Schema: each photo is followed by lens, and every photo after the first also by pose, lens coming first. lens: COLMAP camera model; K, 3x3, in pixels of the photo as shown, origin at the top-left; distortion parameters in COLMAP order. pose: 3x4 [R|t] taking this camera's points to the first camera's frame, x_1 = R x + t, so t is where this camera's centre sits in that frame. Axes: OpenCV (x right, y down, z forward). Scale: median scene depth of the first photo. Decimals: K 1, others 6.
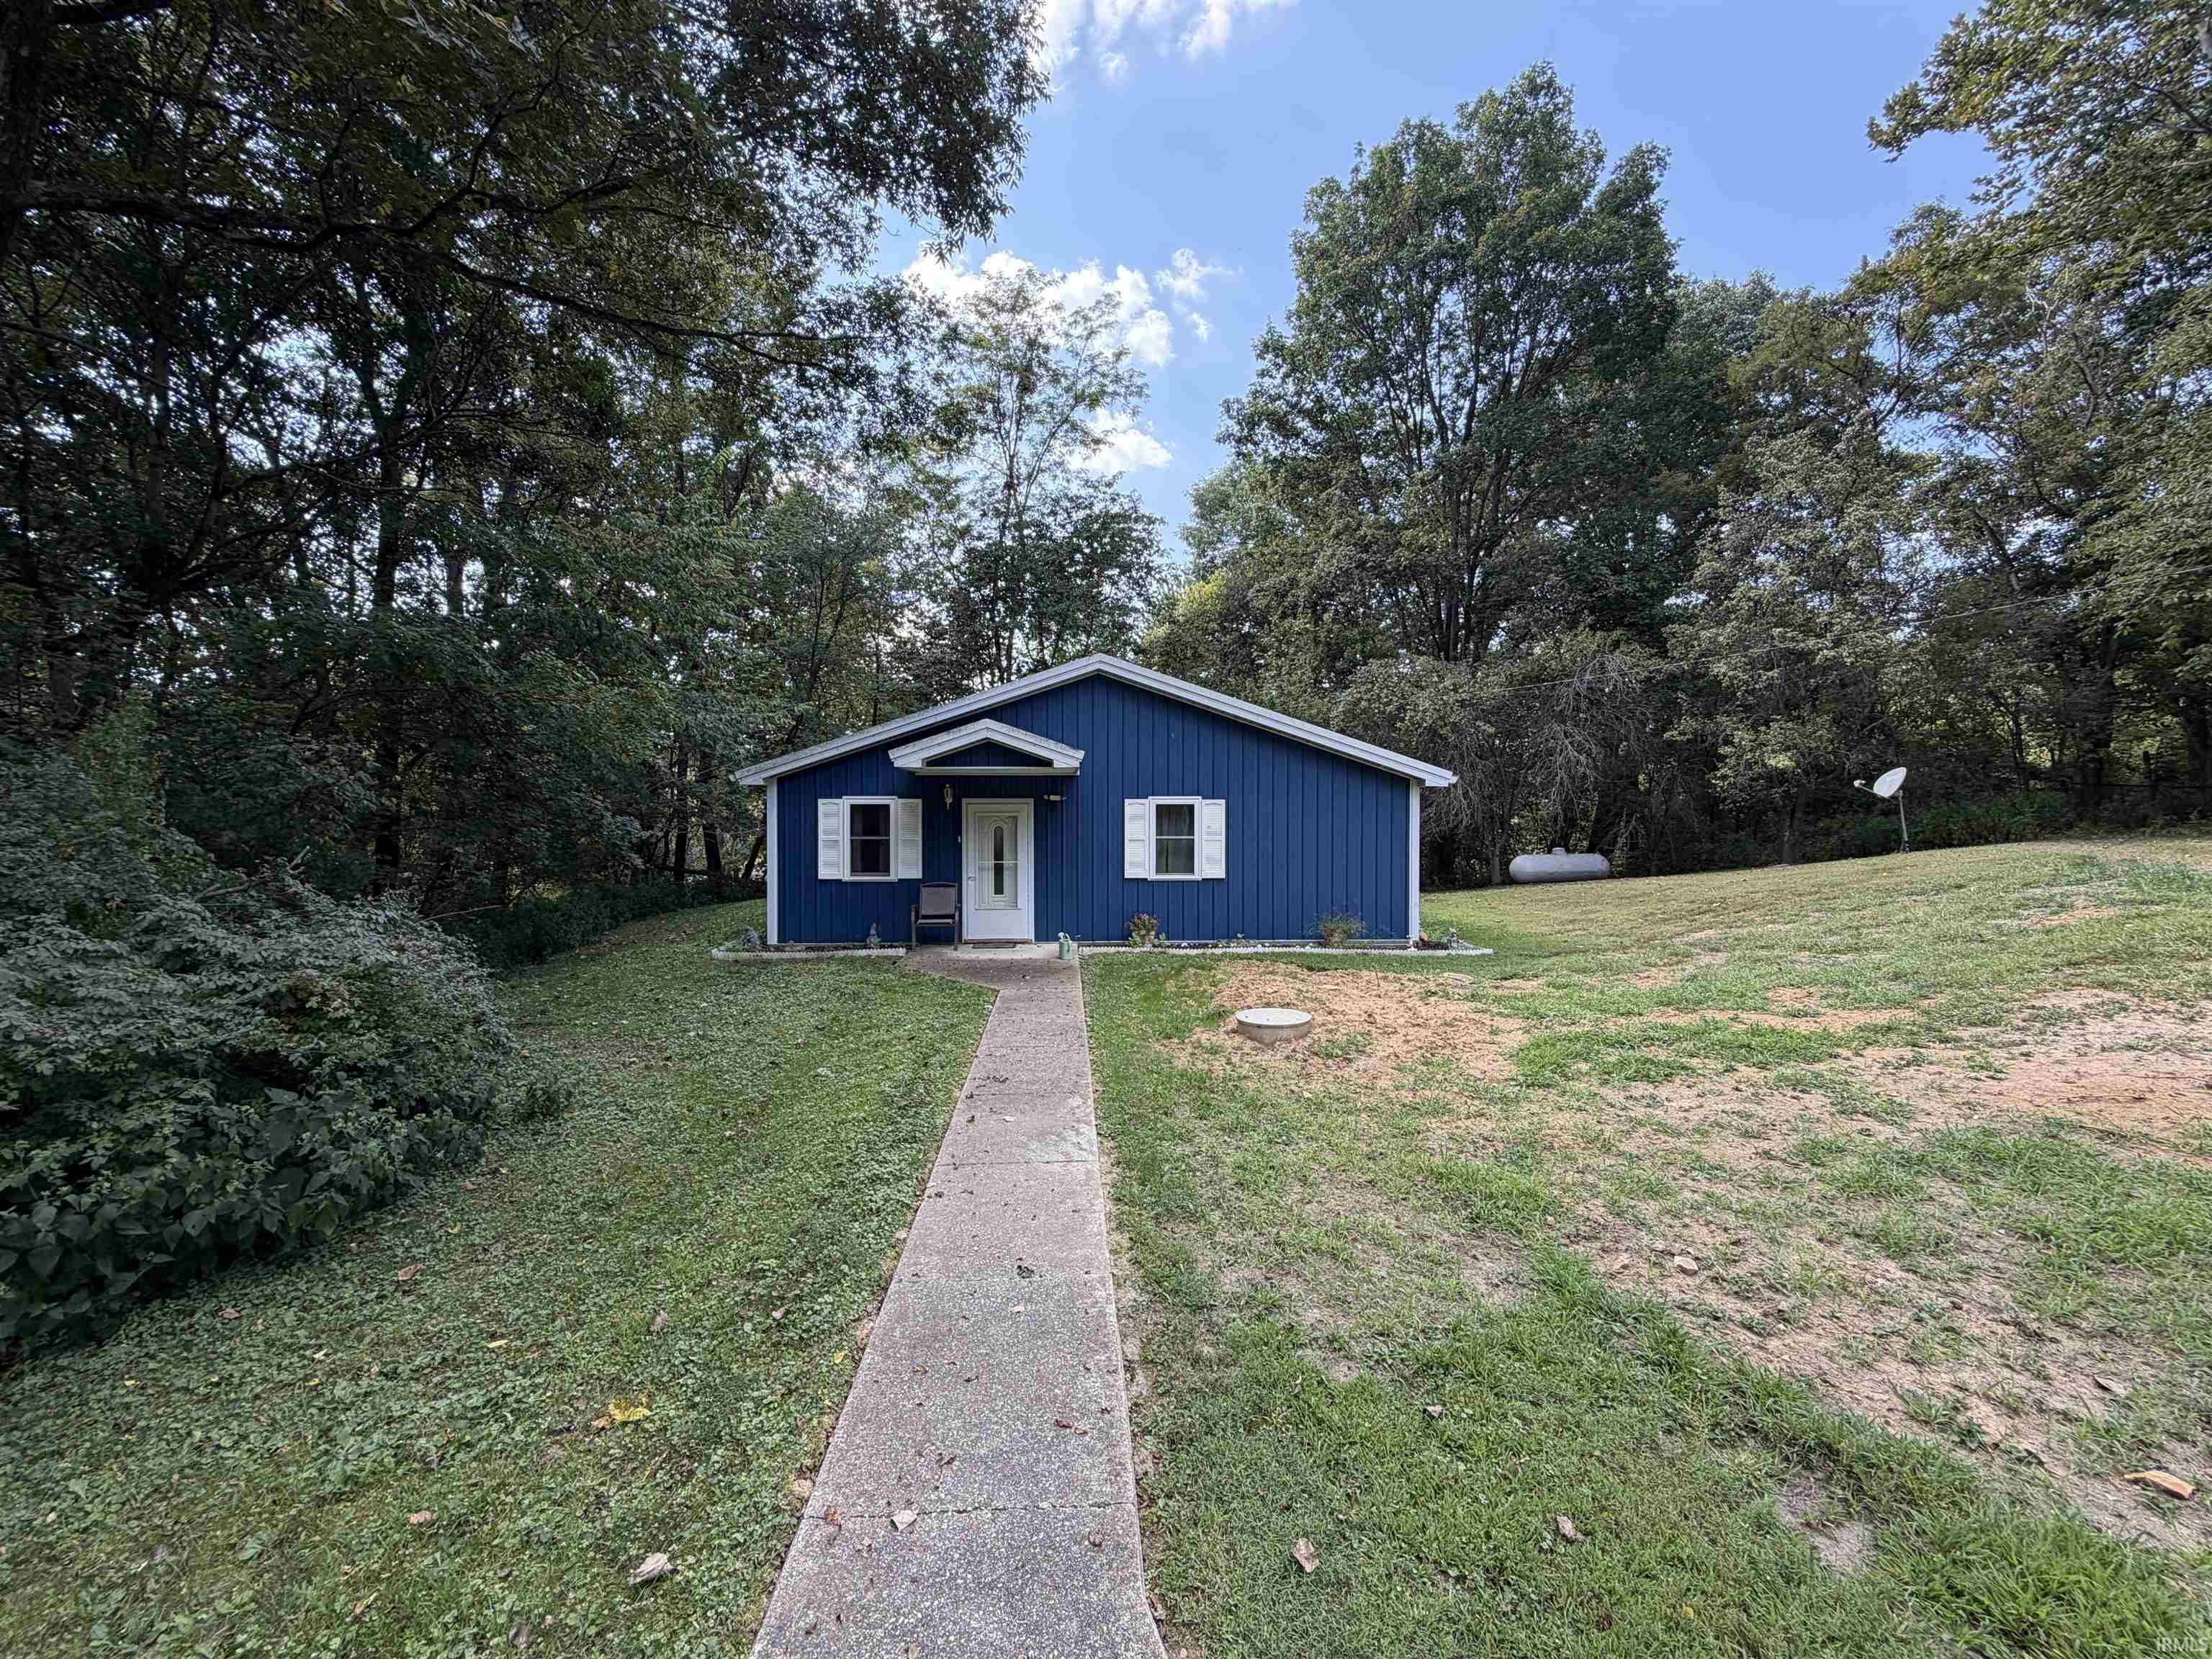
lens RADIAL K [[886.4, 0, 1101.2], [0, 886.4, 823.9], [0, 0, 1]] dist [-0.000324, 0.000423]
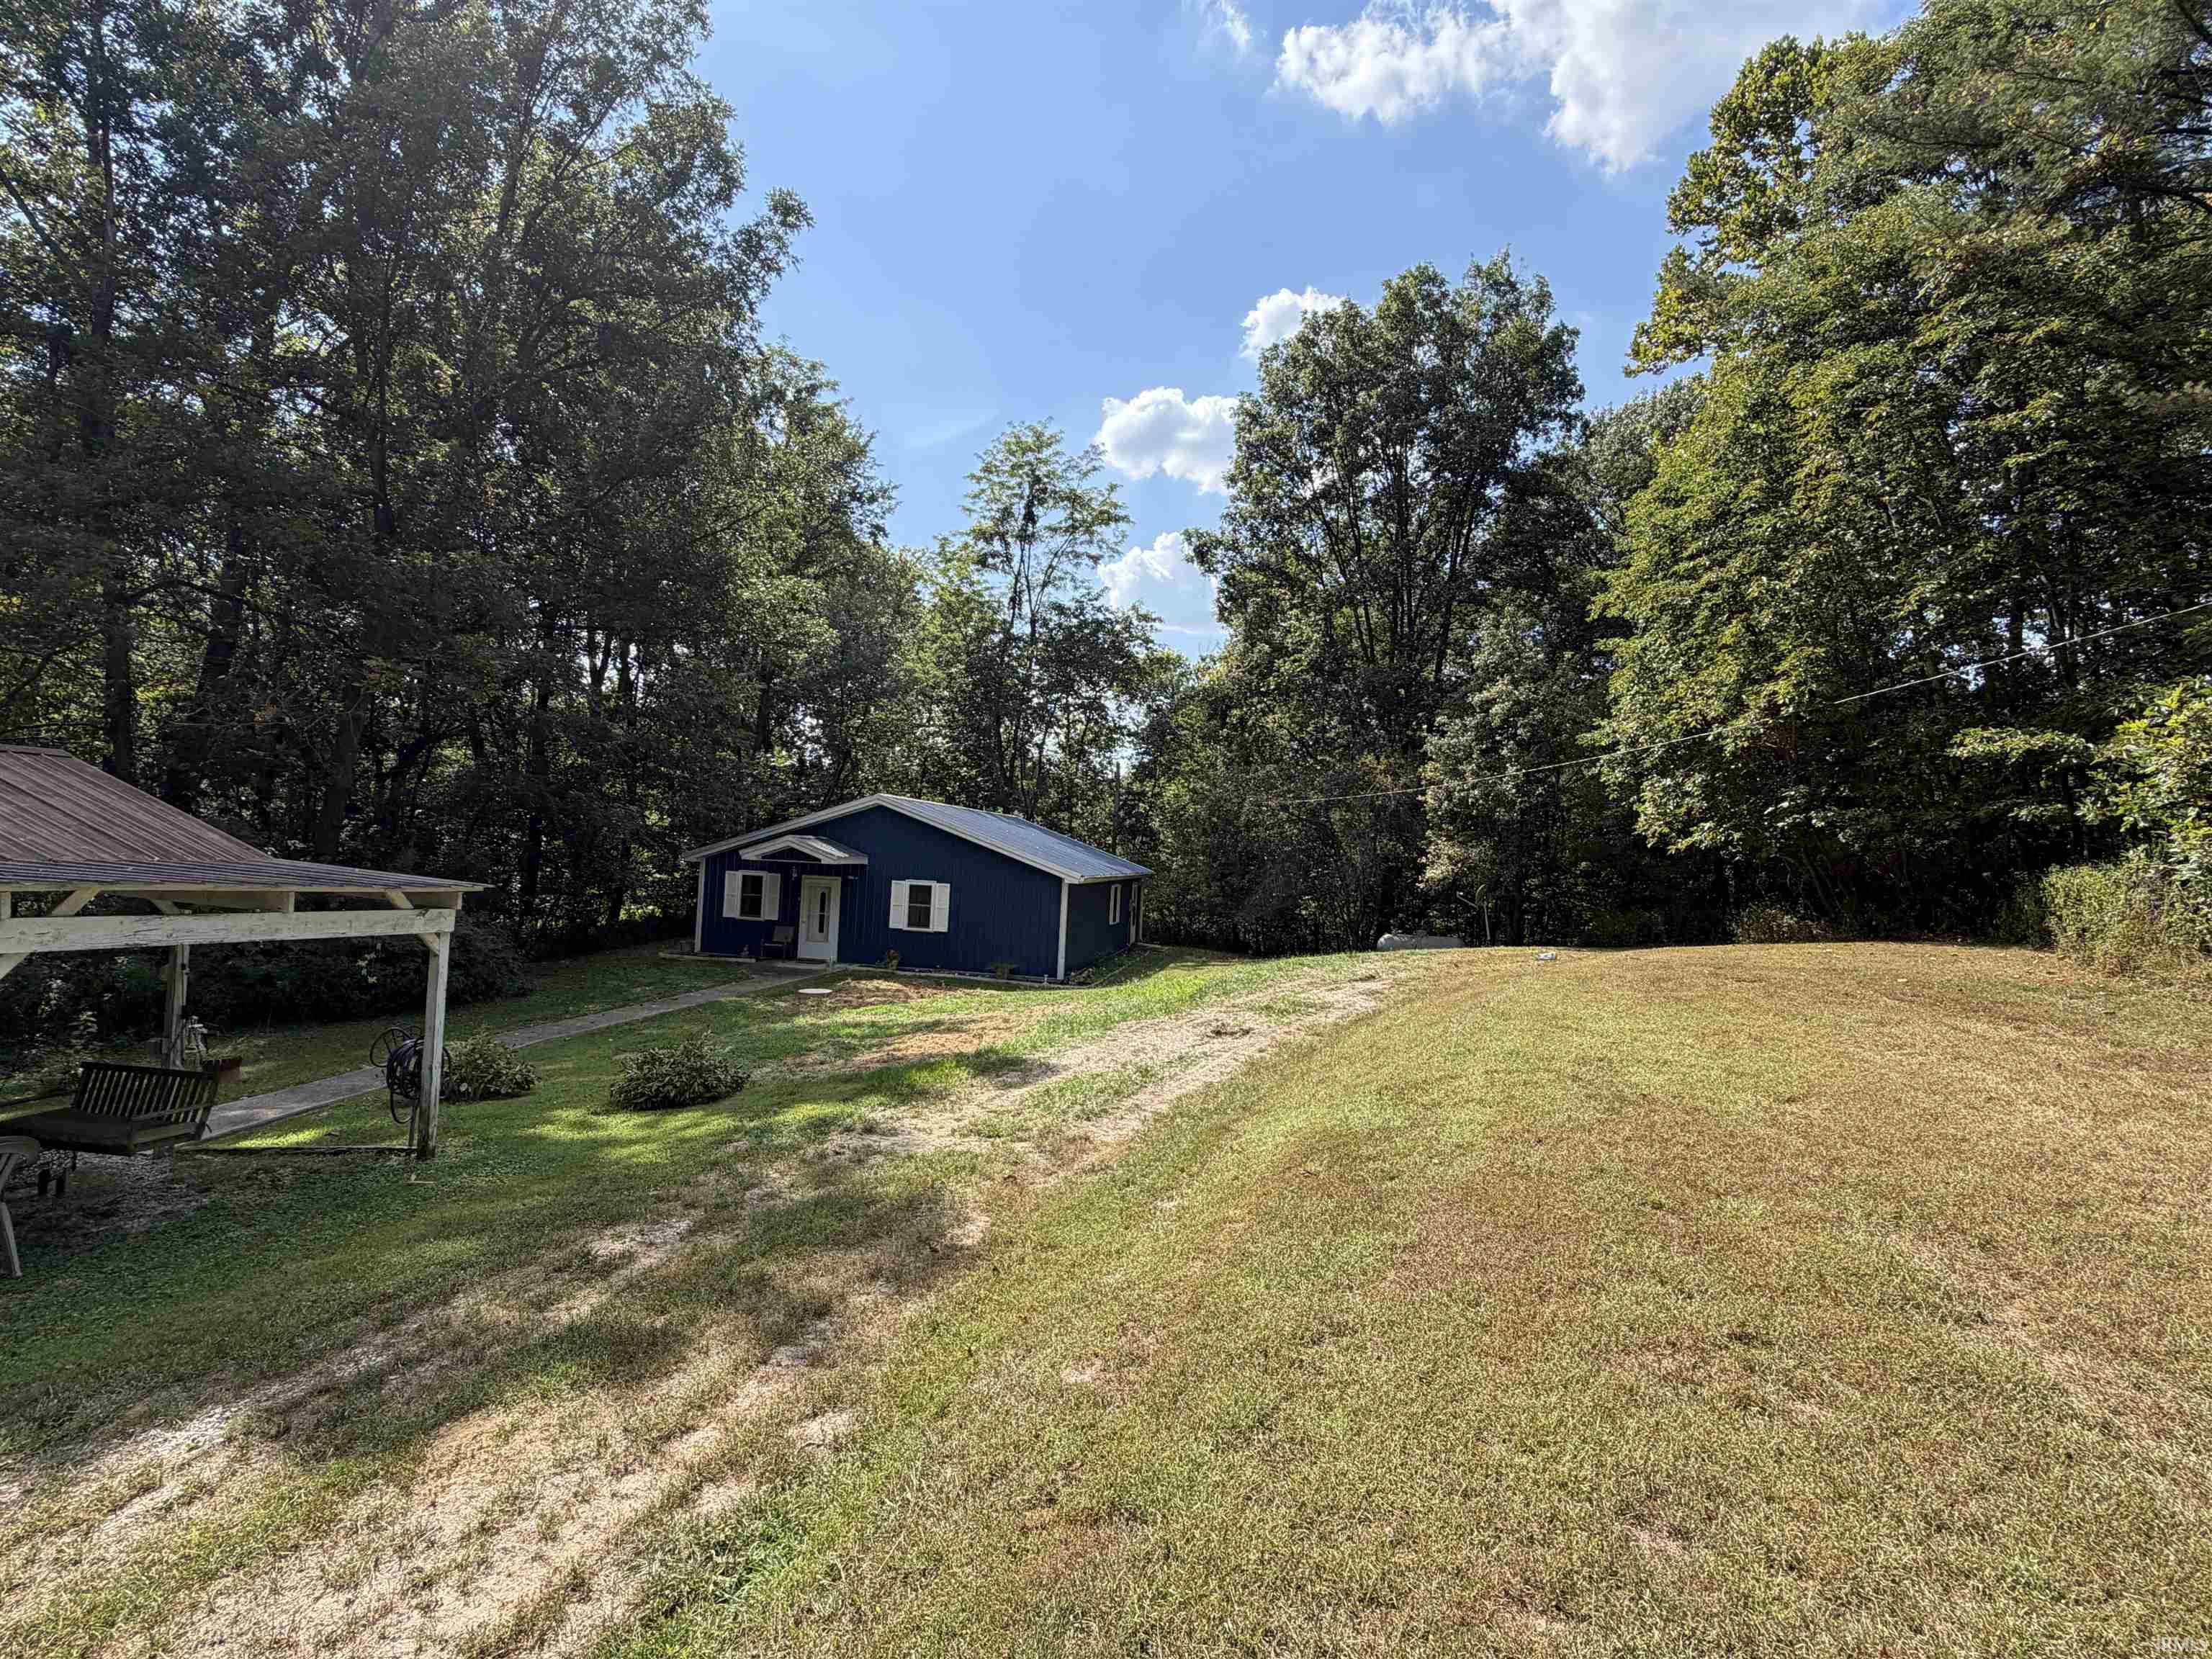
lens RADIAL K [[1030.1, 0, 1104.6], [0, 1030.1, 824.7], [0, 0, 1]] dist [-0.001061, -0.000003]
pose [[0.977484, 0.044999, -0.206156, 0.814549], [-0.053458, 0.997934, -0.035644, -0.085417], [0.204126, 0.045863, 0.977870, -0.826111]]
